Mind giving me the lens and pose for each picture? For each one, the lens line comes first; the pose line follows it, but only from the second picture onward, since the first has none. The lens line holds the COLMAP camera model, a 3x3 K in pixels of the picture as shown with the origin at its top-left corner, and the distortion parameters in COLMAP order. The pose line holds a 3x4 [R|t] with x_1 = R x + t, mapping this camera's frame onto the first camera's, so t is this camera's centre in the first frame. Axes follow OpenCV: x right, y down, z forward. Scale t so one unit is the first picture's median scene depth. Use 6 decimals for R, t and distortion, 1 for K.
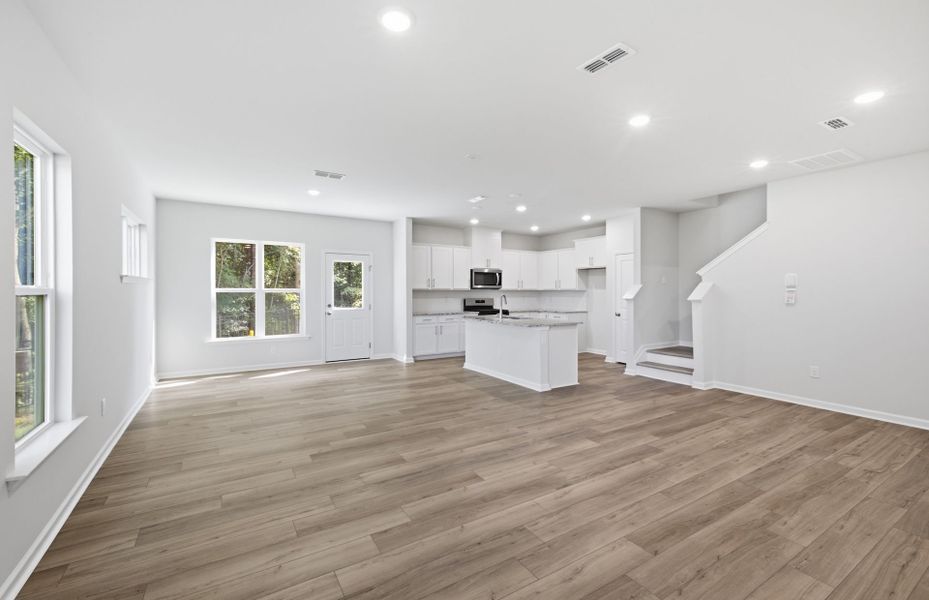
lens RADIAL K [[390.6, 0, 459.6], [0, 390.6, 292.7], [0, 0, 1]] dist [0.002429, -0.000312]
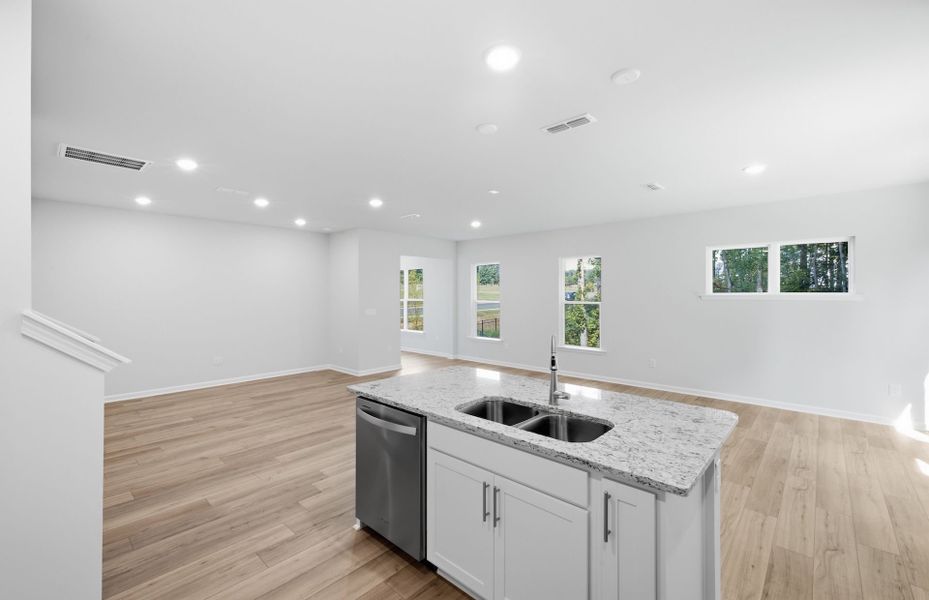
lens RADIAL K [[390.6, 0, 459.6], [0, 390.6, 292.7], [0, 0, 1]] dist [0.002429, -0.000312]
pose [[-0.961361, -0.000107, -0.275291, 0.381182], [-0.001330, 0.999990, 0.004258, -0.044851], [0.275287, 0.004460, -0.961352, 1.777174]]
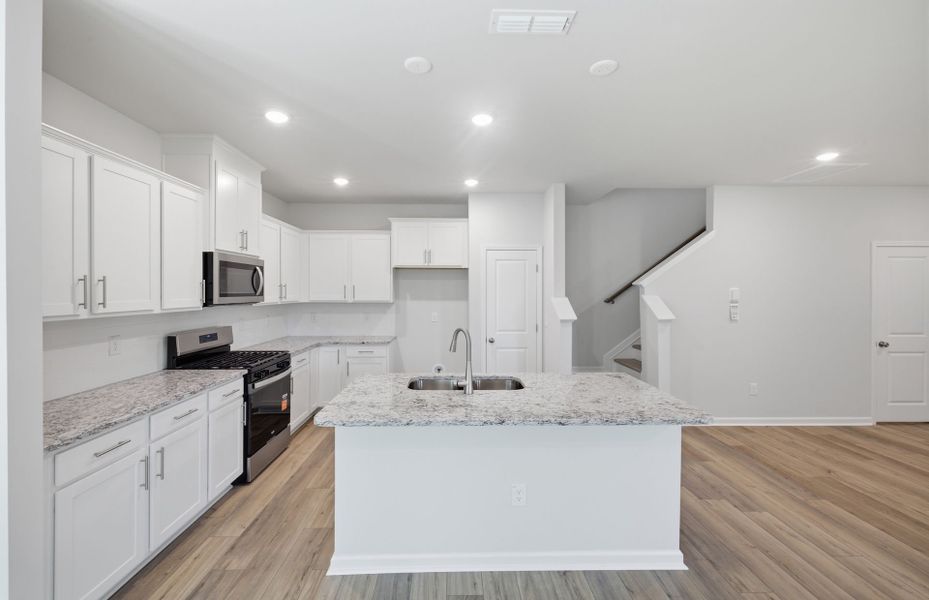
lens RADIAL K [[390.6, 0, 459.6], [0, 390.6, 292.7], [0, 0, 1]] dist [0.002429, -0.000312]
pose [[0.498130, -0.003664, 0.867095, -0.301693], [0.003476, 0.999991, 0.002229, -0.042281], [-0.867095, 0.001904, 0.498138, 1.118055]]
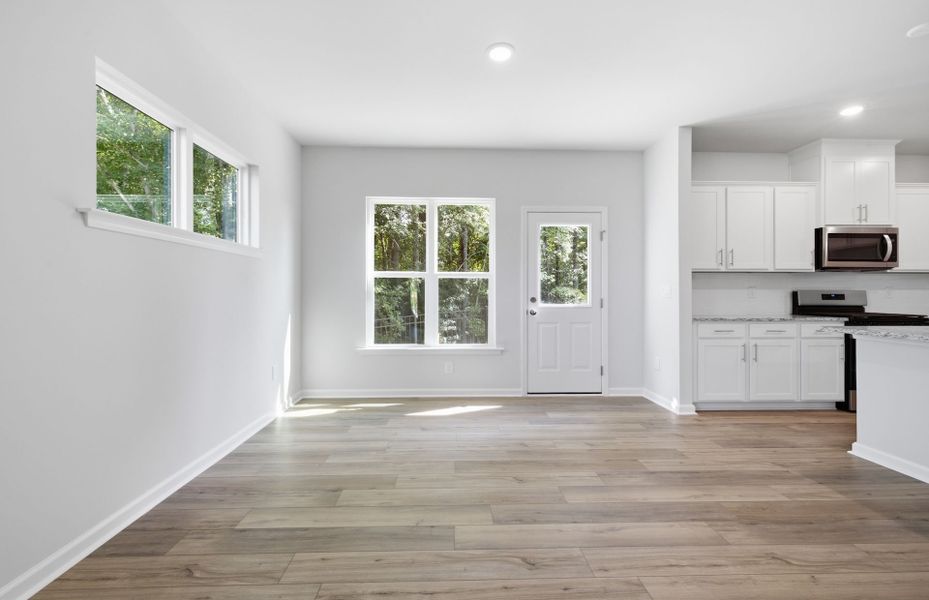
lens RADIAL K [[390.6, 0, 459.6], [0, 390.6, 292.7], [0, 0, 1]] dist [0.002429, -0.000312]
pose [[0.869320, -0.001403, -0.494247, -0.209570], [-0.002911, 0.999964, -0.007958, 0.042883], [0.494241, 0.008357, 0.869285, 0.655043]]
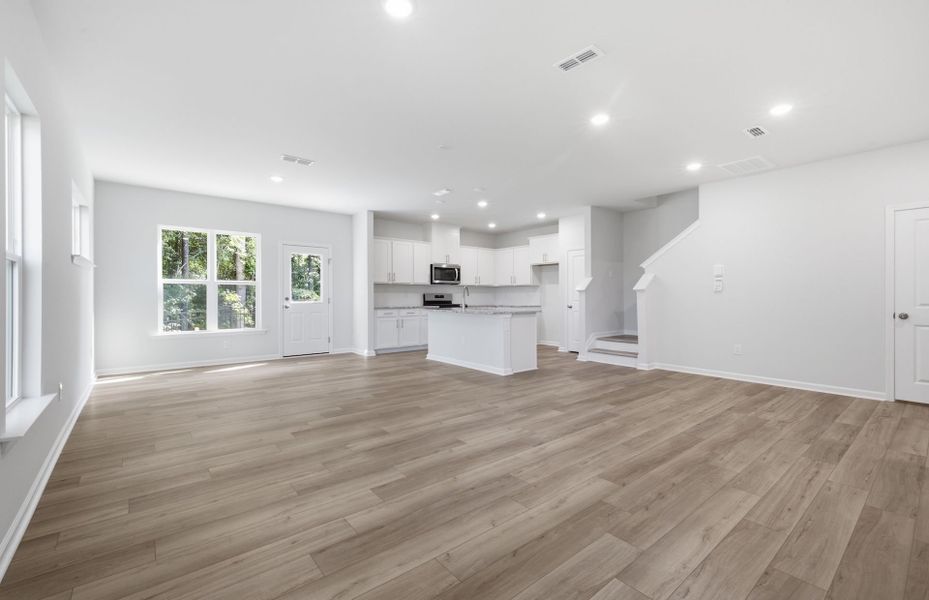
lens RADIAL K [[392.7, 0, 459.3], [0, 392.7, 296.2], [0, 0, 1]] dist [0.001757, -0.000188]
pose [[0.991193, -0.001026, 0.132421, -0.058721], [0.001306, 0.999997, -0.002028, 0.045194], [-0.132419, 0.002183, 0.991191, -0.040448]]
